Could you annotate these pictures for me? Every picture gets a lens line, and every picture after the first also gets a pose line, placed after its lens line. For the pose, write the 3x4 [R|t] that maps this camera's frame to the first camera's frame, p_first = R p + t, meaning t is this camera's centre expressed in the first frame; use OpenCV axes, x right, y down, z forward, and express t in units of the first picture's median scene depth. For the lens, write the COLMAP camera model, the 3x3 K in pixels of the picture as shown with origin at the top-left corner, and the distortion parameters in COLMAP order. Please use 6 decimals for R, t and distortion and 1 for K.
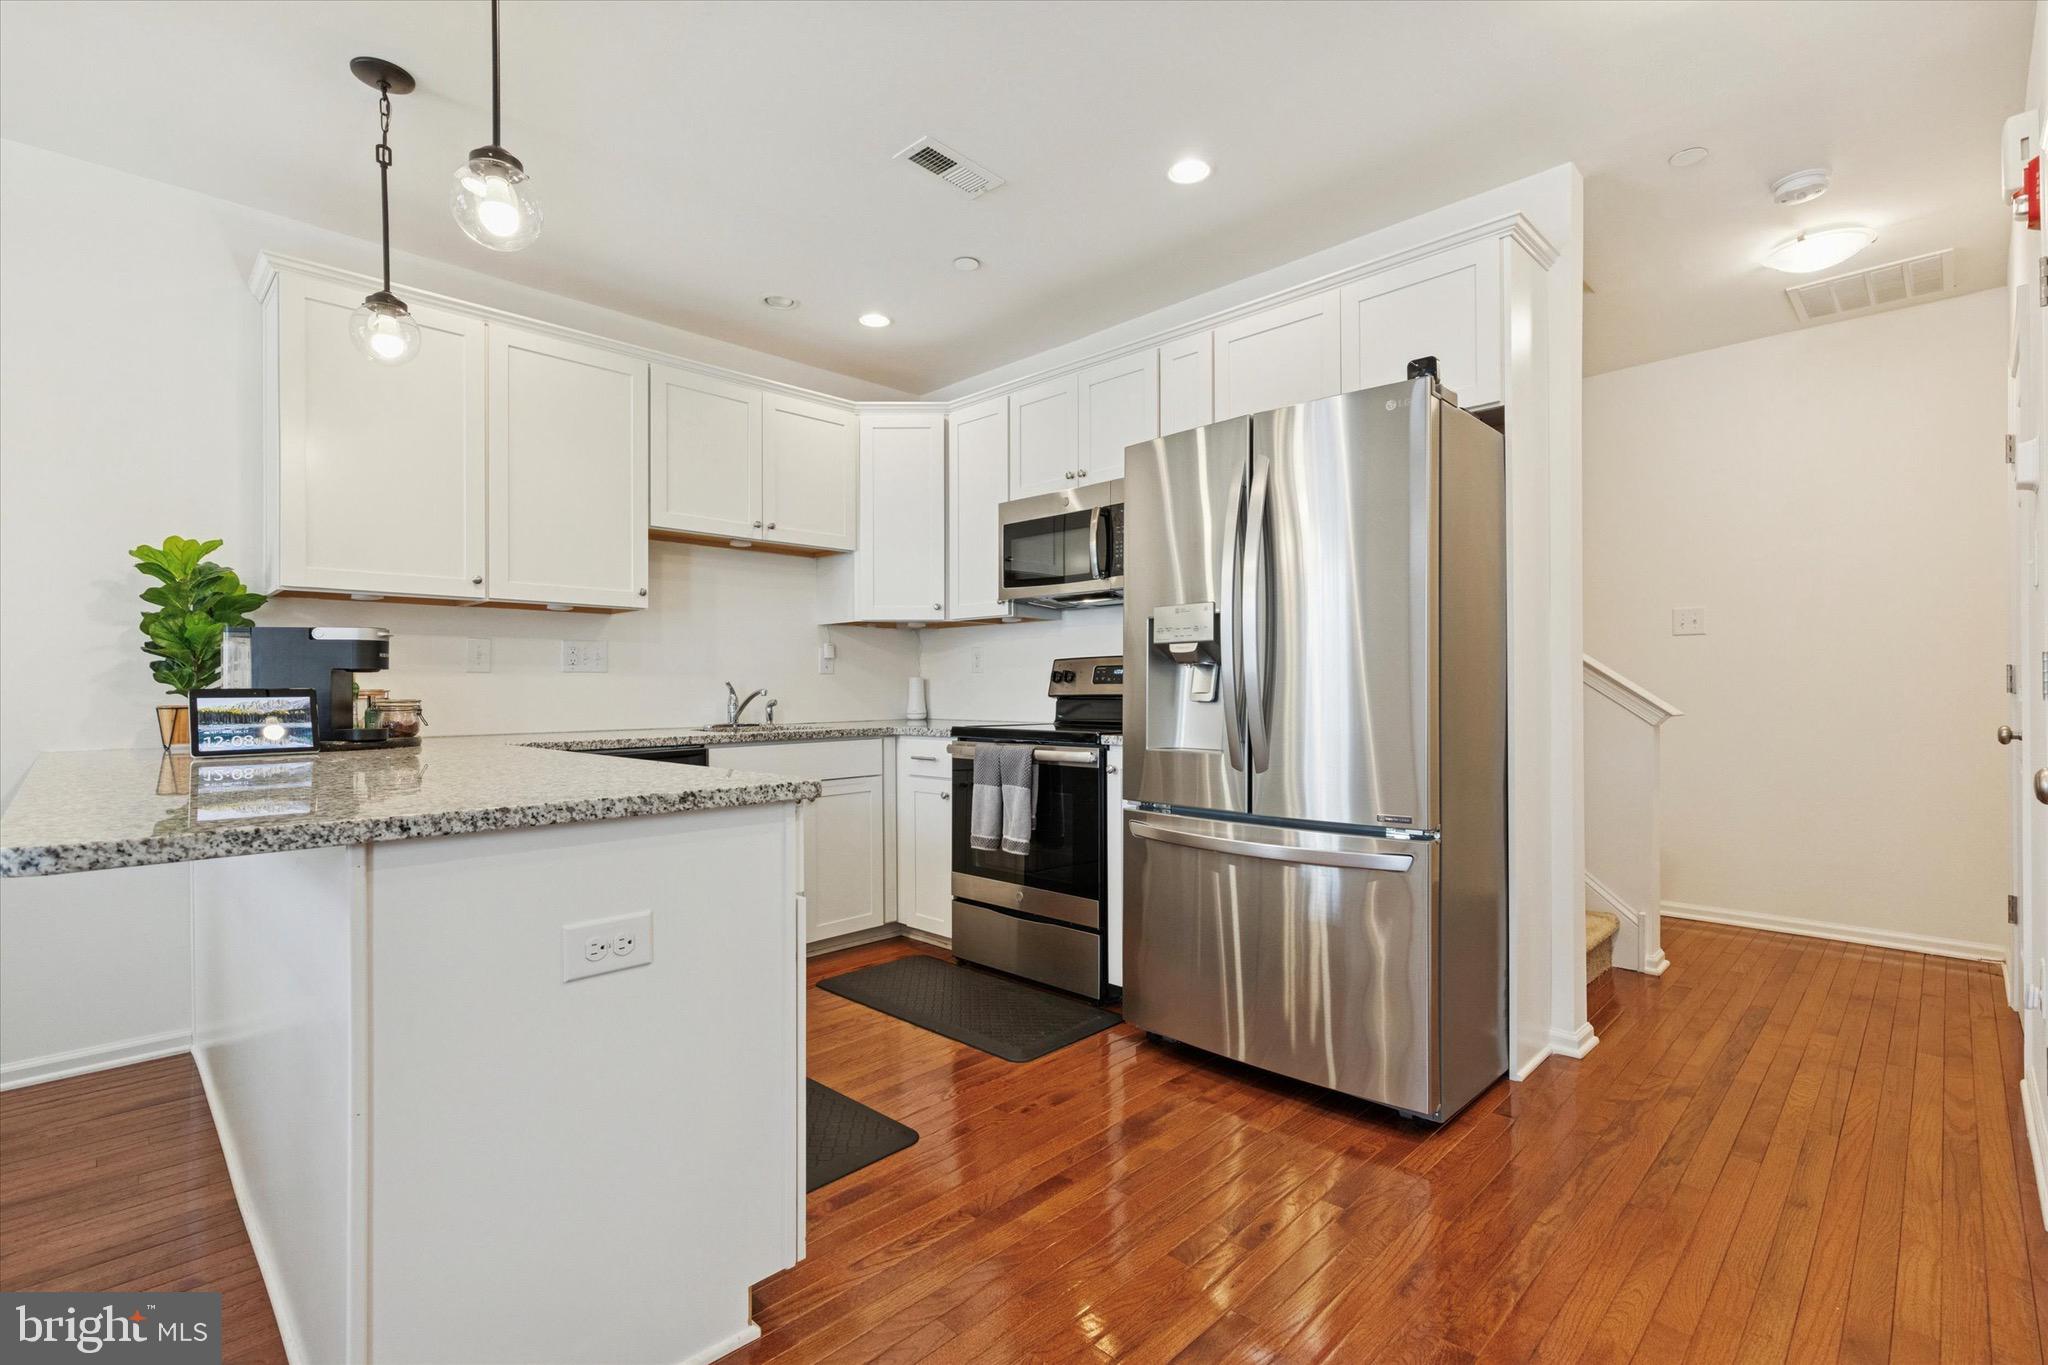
lens RADIAL K [[935.2, 0, 1020.4], [0, 935.2, 691.4], [0, 0, 1]] dist [0.011203, -0.000651]
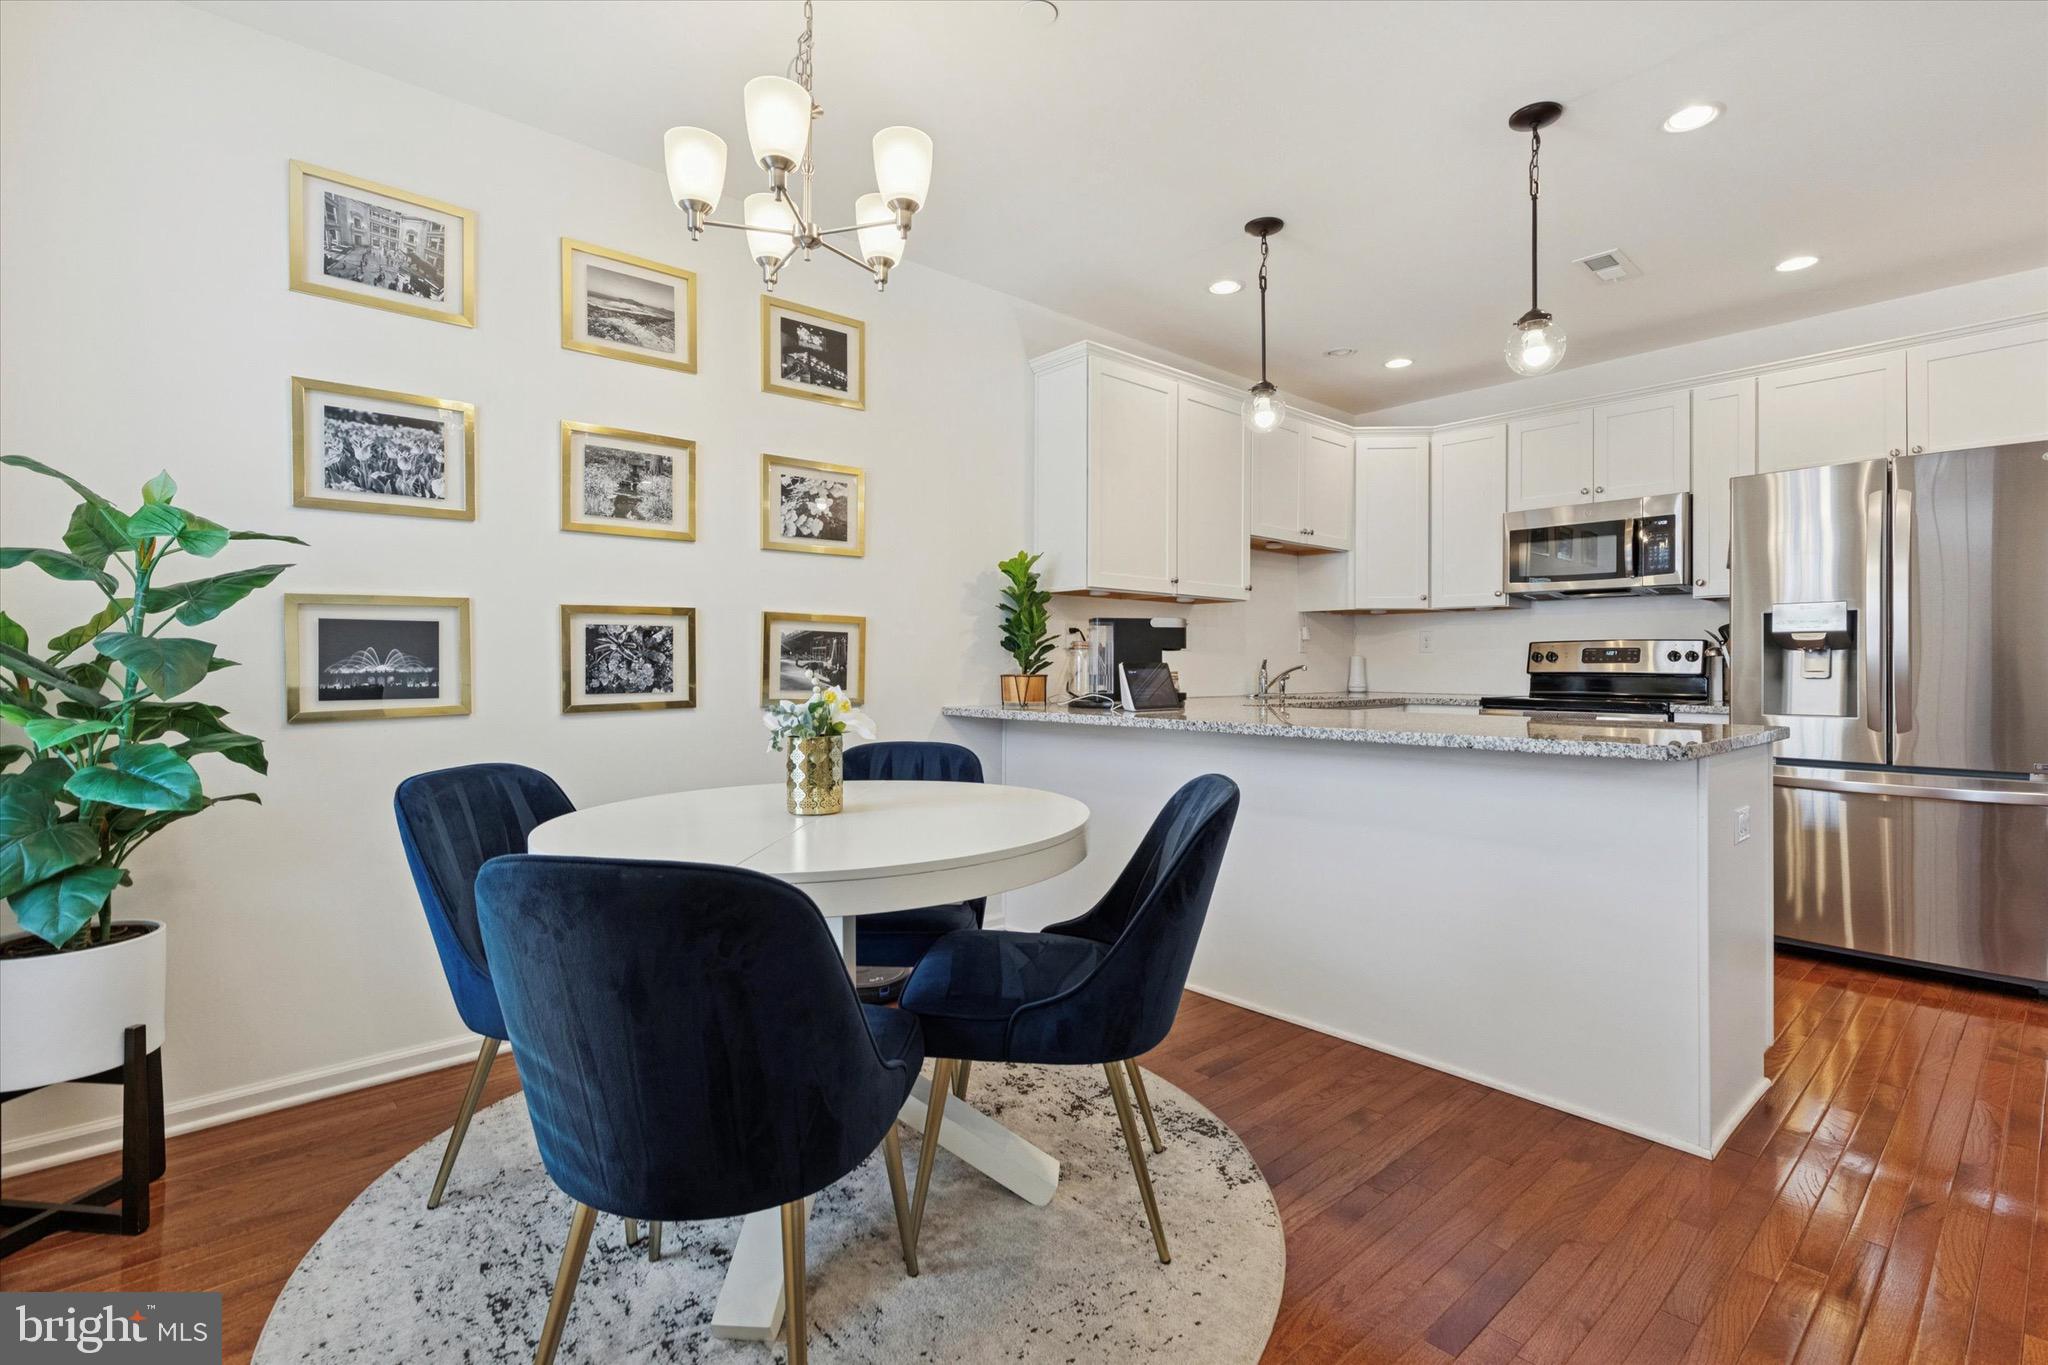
lens RADIAL K [[935.2, 0, 1018.6], [0, 935.2, 677.8], [0, 0, 1]] dist [0.011203, -0.000651]
pose [[0.997795, 0.010718, -0.065505, -0.588164], [-0.009999, 0.999886, 0.011284, 0.004713], [0.065619, -0.010604, 0.997788, -0.265278]]
